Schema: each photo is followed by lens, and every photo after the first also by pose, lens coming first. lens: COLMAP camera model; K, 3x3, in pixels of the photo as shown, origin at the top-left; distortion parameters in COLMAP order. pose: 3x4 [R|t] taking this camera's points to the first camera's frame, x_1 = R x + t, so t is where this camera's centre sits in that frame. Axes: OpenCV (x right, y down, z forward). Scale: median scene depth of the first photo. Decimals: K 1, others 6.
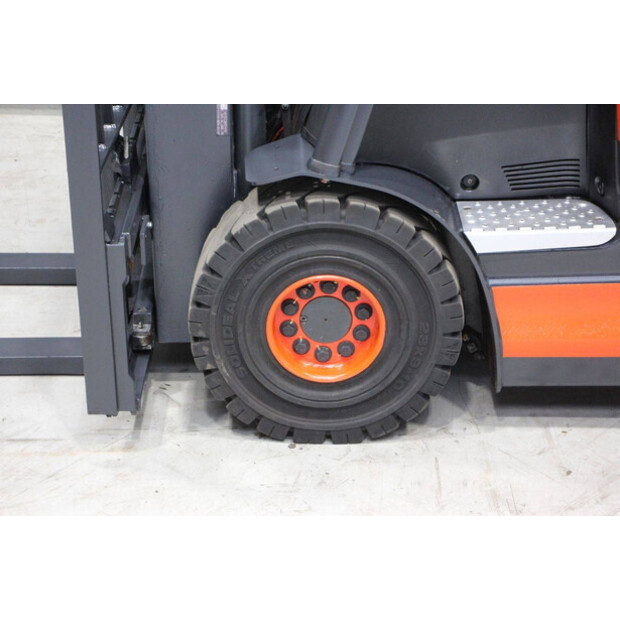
lens RADIAL K [[1430.6, 0, 312.9], [0, 1430.6, 305.5], [0, 0, 1]] dist [0.409668, 0.000000]
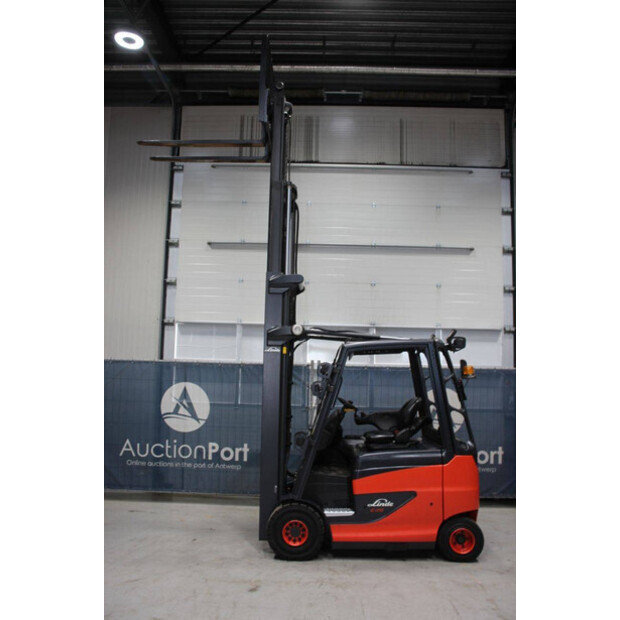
lens RADIAL K [[547.4, 0, 309.3], [0, 547.4, 308.4], [0, 0, 1]] dist [-0.143771, 0.143180]
pose [[0.999765, 0.020156, -0.007991, 0.054112], [-0.021306, 0.844875, -0.534540, 0.331054], [-0.004023, 0.534585, 0.845105, -0.885380]]
